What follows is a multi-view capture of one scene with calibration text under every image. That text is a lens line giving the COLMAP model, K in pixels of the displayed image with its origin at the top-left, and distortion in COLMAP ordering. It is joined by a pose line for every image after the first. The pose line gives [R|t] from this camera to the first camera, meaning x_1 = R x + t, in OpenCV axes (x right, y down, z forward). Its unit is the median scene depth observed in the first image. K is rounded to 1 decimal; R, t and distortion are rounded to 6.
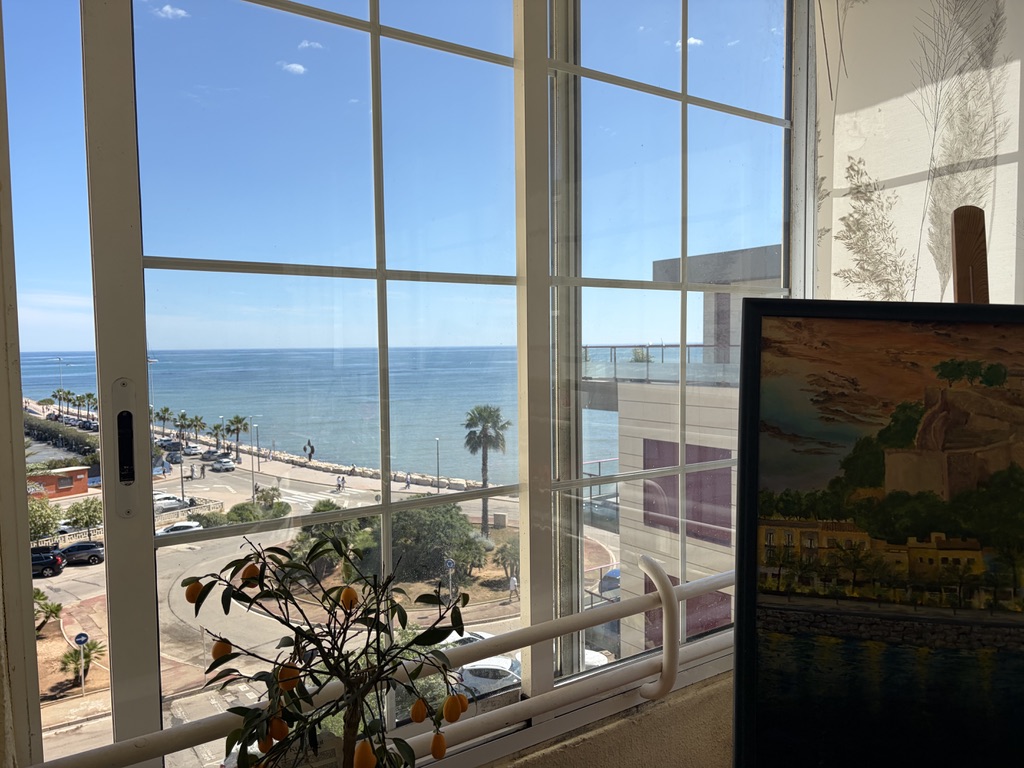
lens RADIAL K [[775.6, 0, 509.0], [0, 775.6, 387.3], [0, 0, 1]] dist [0.053866, -0.050763]
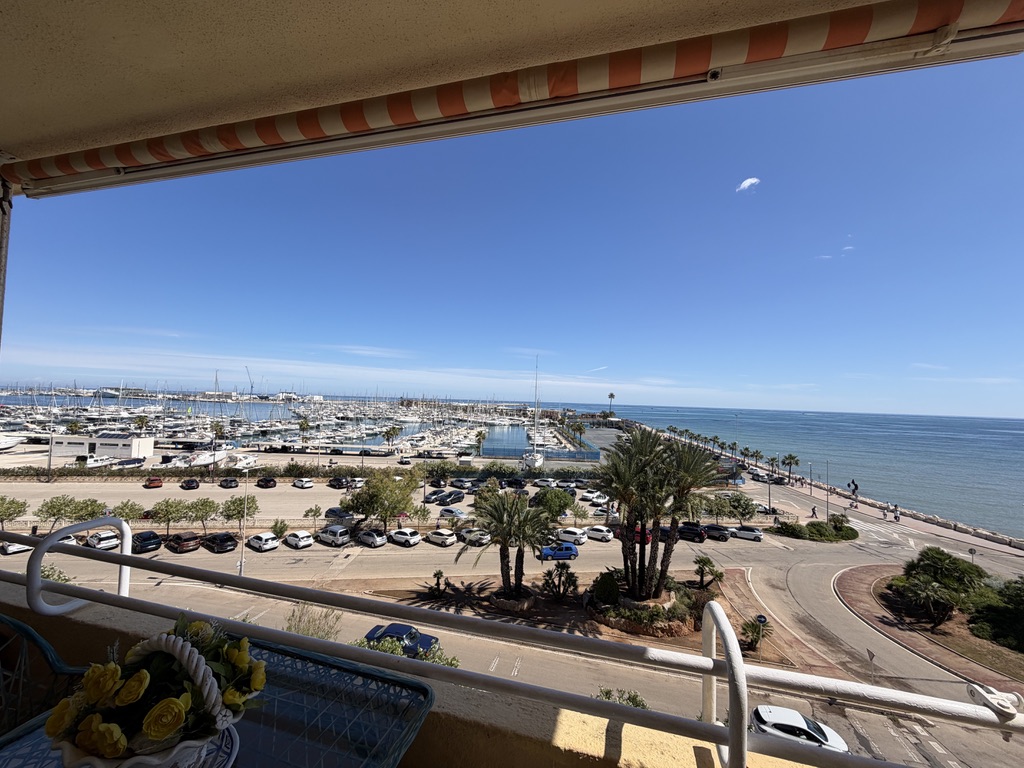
lens RADIAL K [[408.9, 0, 510.6], [0, 408.9, 382.7], [0, 0, 1]] dist [0.001499, 0.001095]
pose [[0.652548, 0.005491, -0.757727, -2.210059], [-0.086000, 0.994049, -0.066859, -0.041839], [0.752851, 0.108794, 0.649137, 1.192409]]
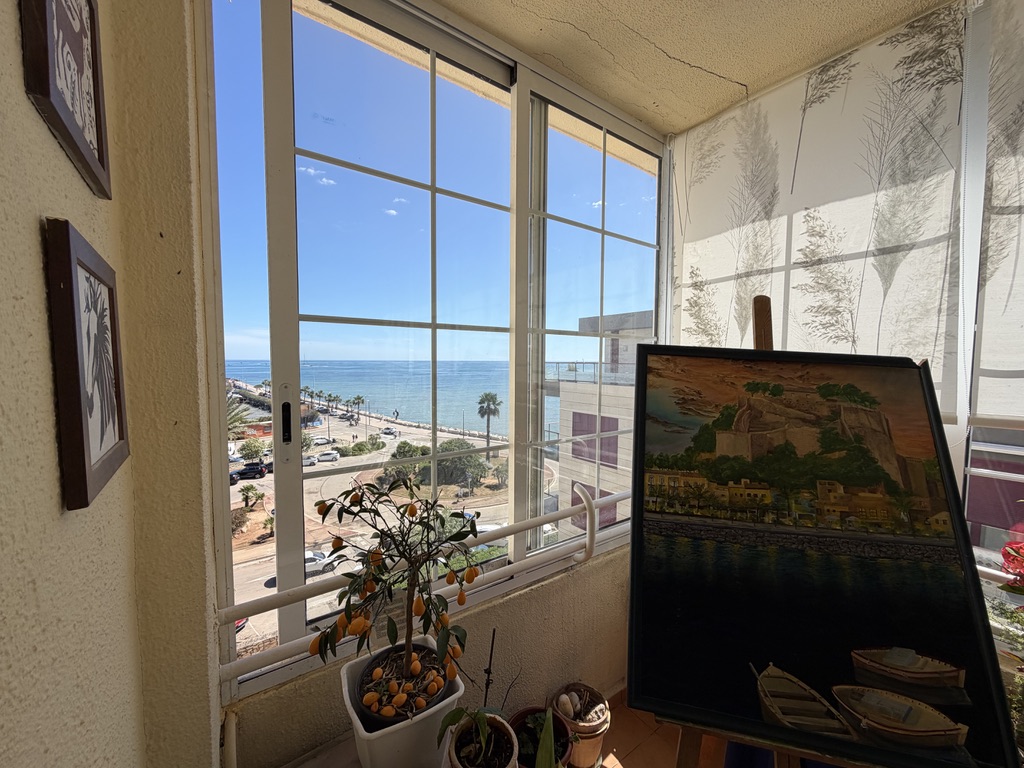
lens RADIAL K [[408.9, 0, 506.4], [0, 408.9, 382.0], [0, 0, 1]] dist [0.001499, 0.001095]
pose [[0.999775, 0.018178, 0.010899, -0.005442], [-0.018159, 0.999833, -0.001853, -0.015016], [-0.010931, 0.001654, 0.999939, 0.052373]]
